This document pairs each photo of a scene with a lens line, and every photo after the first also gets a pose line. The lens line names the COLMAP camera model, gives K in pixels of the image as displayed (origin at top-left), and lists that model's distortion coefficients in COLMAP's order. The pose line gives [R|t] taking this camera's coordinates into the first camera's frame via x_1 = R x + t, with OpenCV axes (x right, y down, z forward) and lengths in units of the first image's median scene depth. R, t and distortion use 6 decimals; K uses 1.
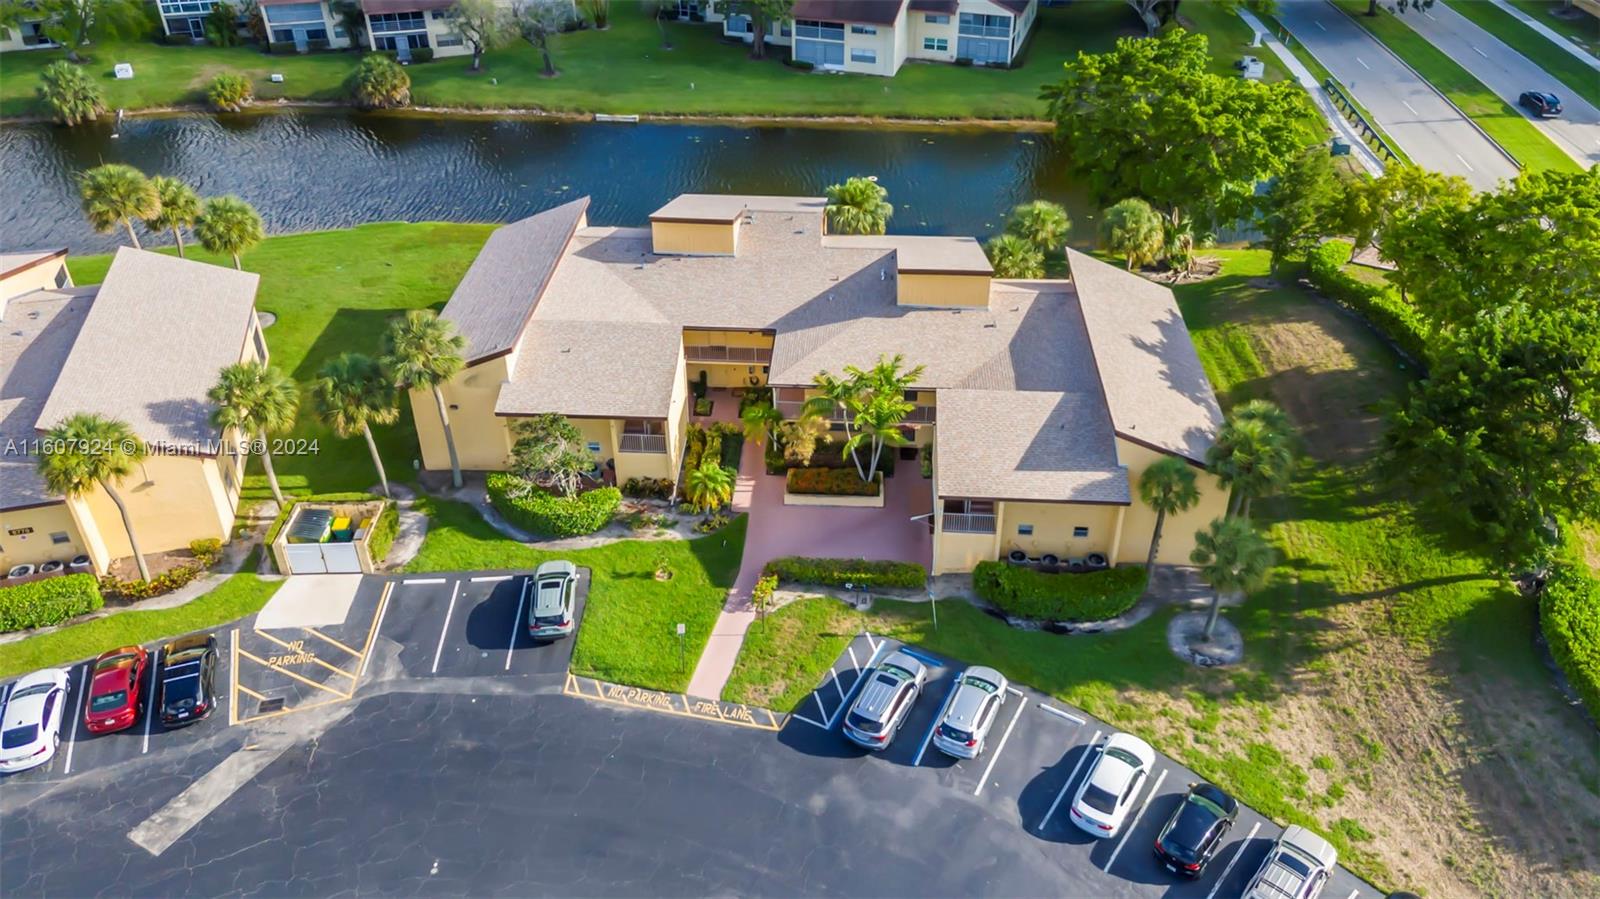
lens RADIAL K [[1237.0, 0, 826.3], [0, 1237.0, 379.0], [0, 0, 1]] dist [0.055915, 0.045217]
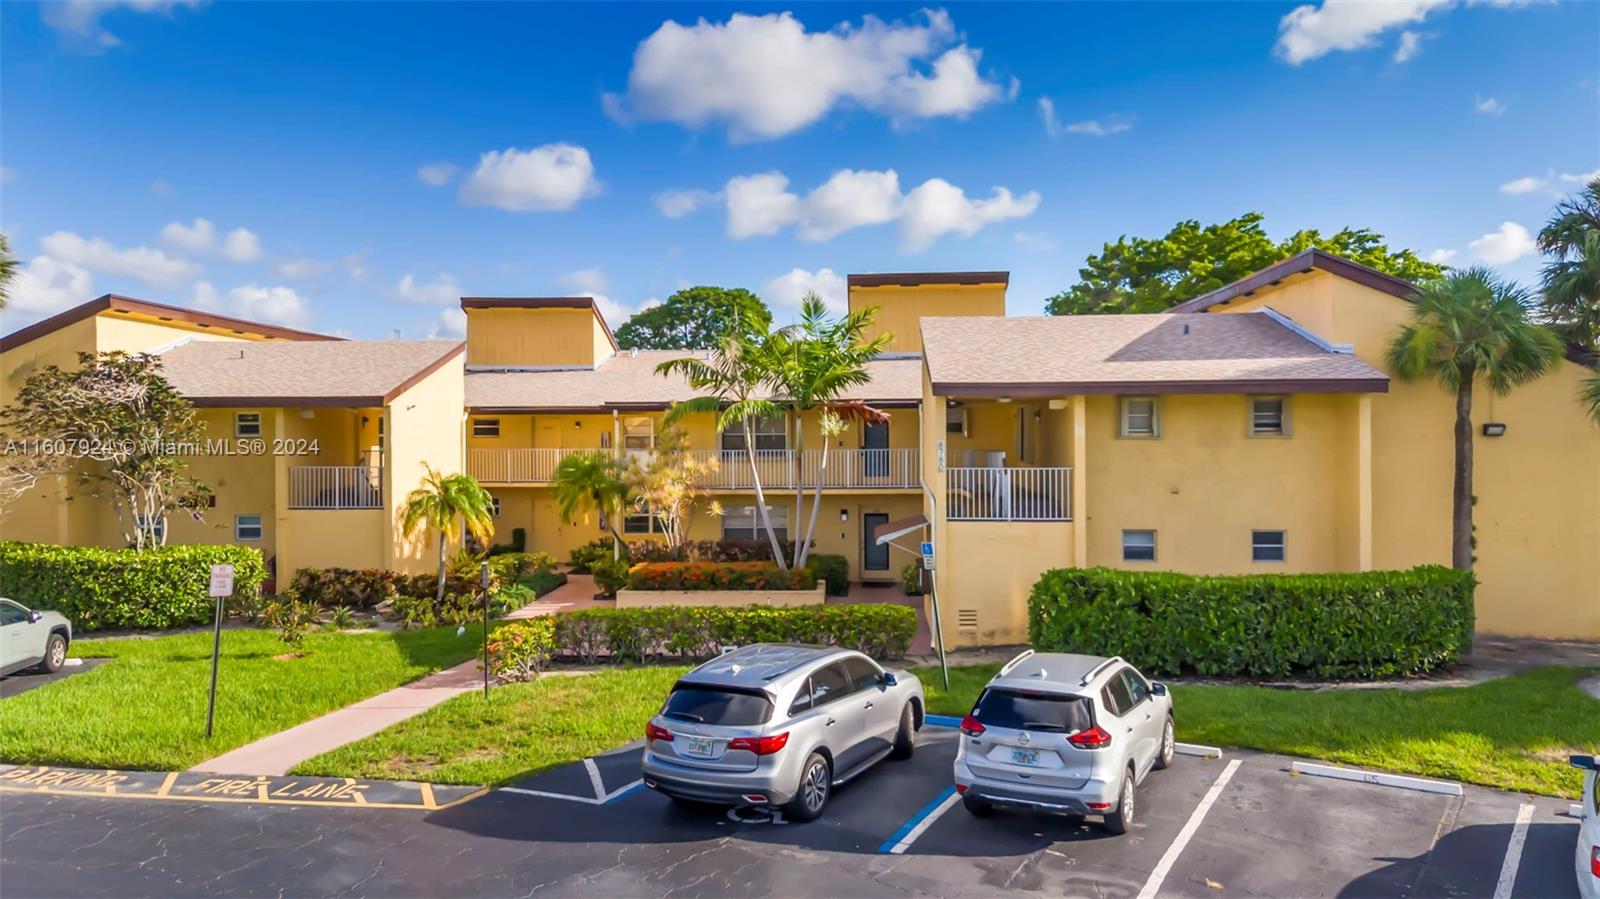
lens RADIAL K [[1196.0, 0, 800.0], [0, 1196.0, 449.5], [0, 0, 1]] dist [0.066646, 0.001414]
pose [[0.999779, -0.015745, -0.013937, 0.047493], [0.005971, 0.848121, -0.529770, 0.317994], [0.020162, 0.529569, 0.848027, 0.620042]]
